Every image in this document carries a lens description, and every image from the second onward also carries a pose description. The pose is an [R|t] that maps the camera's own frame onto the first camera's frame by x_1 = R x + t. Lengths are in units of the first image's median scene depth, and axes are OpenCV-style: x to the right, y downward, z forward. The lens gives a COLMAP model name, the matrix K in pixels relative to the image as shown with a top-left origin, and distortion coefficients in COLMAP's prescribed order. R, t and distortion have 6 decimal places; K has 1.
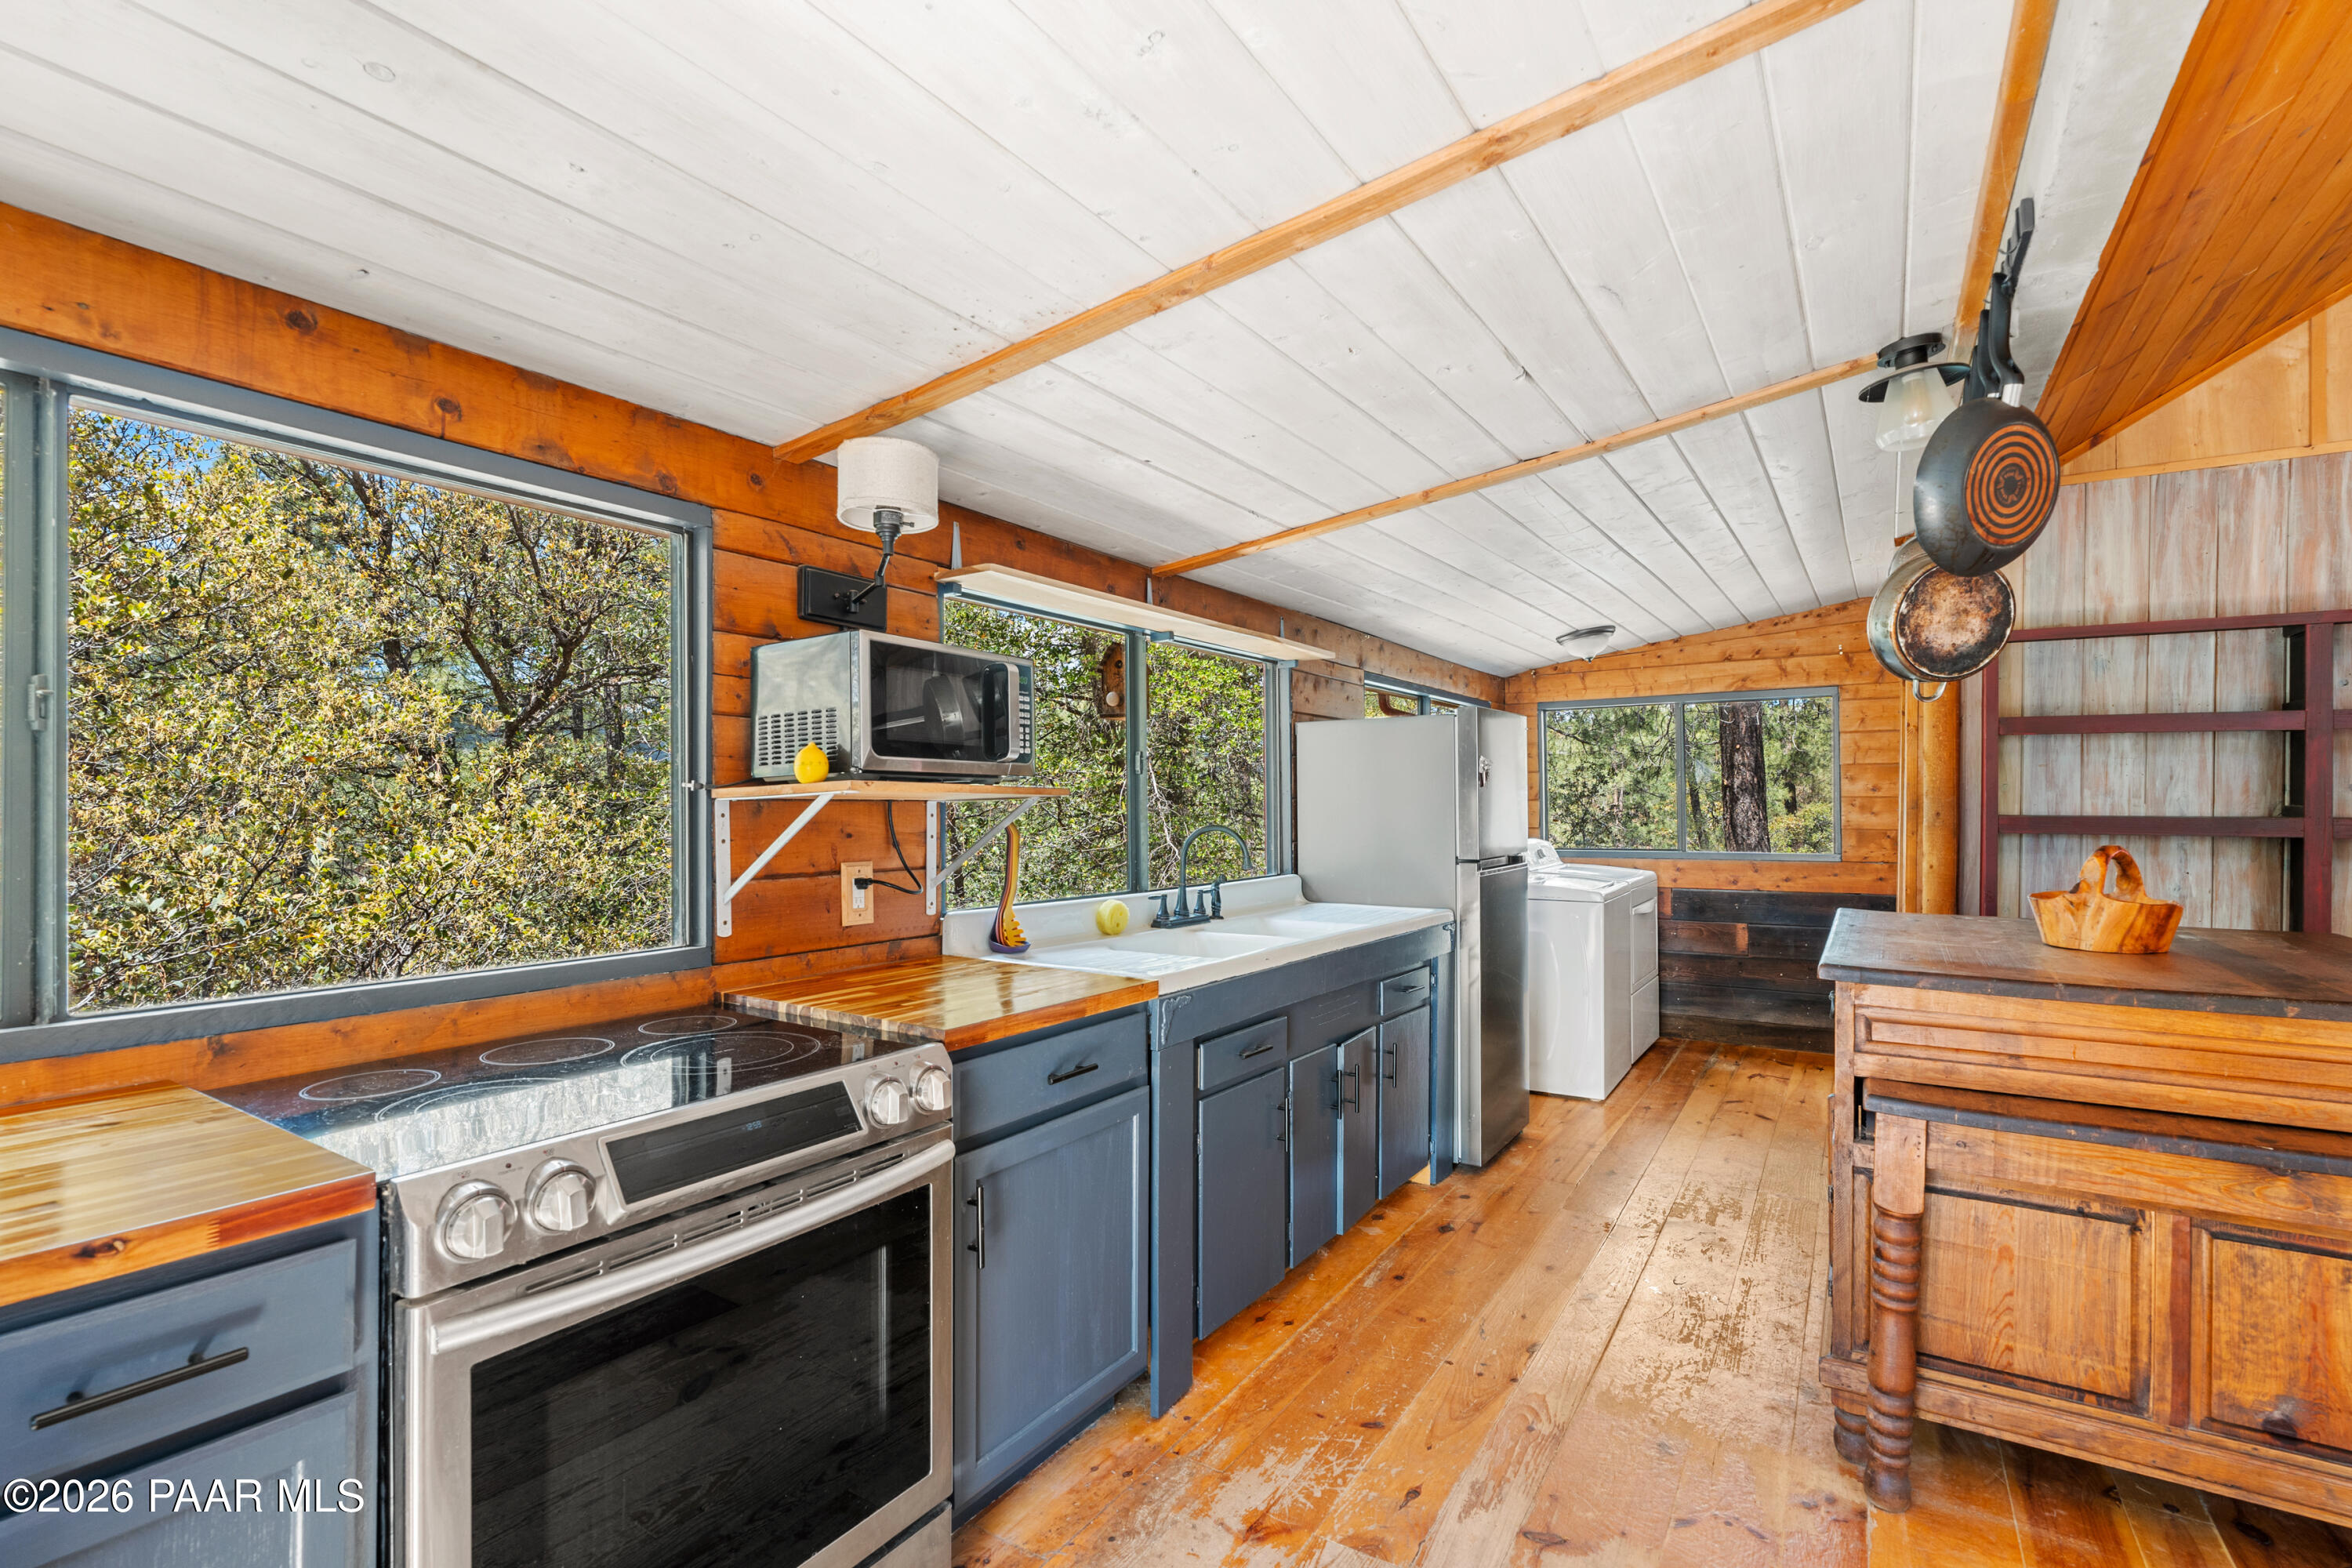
lens RADIAL K [[1085.3, 0, 1181.5], [0, 1085.3, 796.8], [0, 0, 1]] dist [-0.007085, 0.002511]
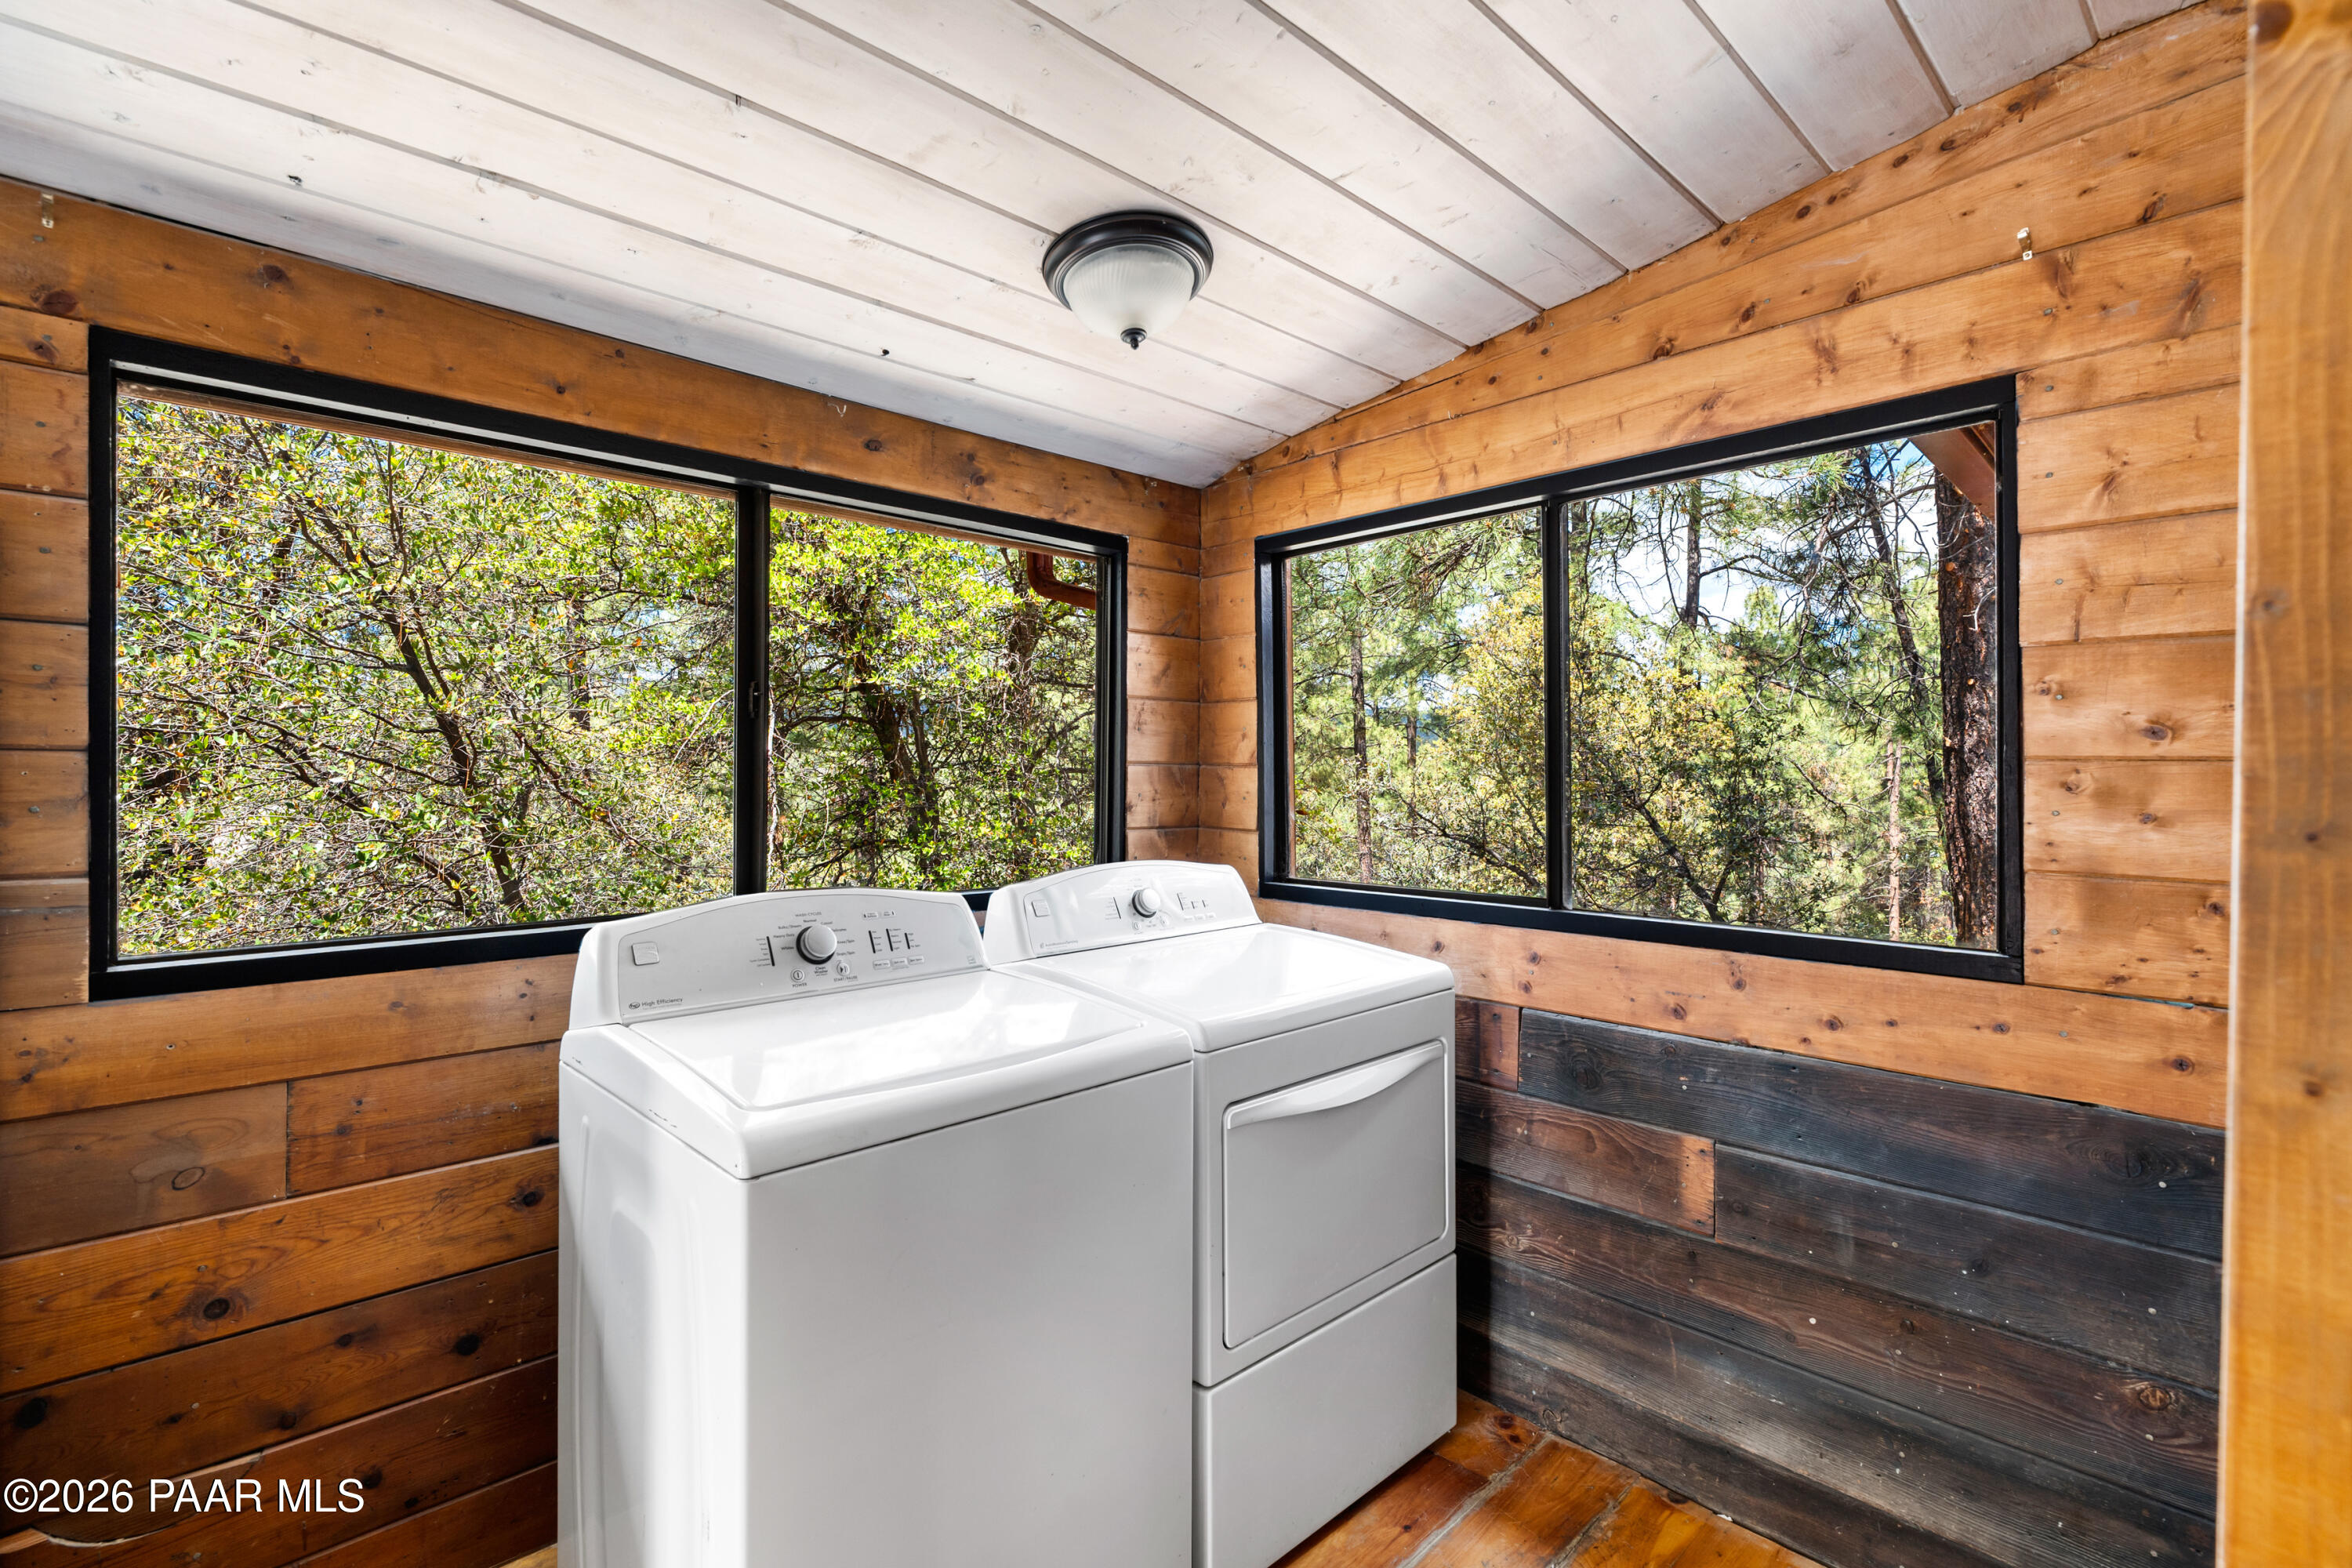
lens RADIAL K [[1085.3, 0, 1137.4], [0, 1085.3, 774.4], [0, 0, 1]] dist [-0.007085, 0.002511]
pose [[0.970990, 0.003554, -0.239095, 0.431151], [-0.002123, 0.999978, 0.006244, 0.003225], [0.239112, -0.005555, 0.970976, 0.638093]]
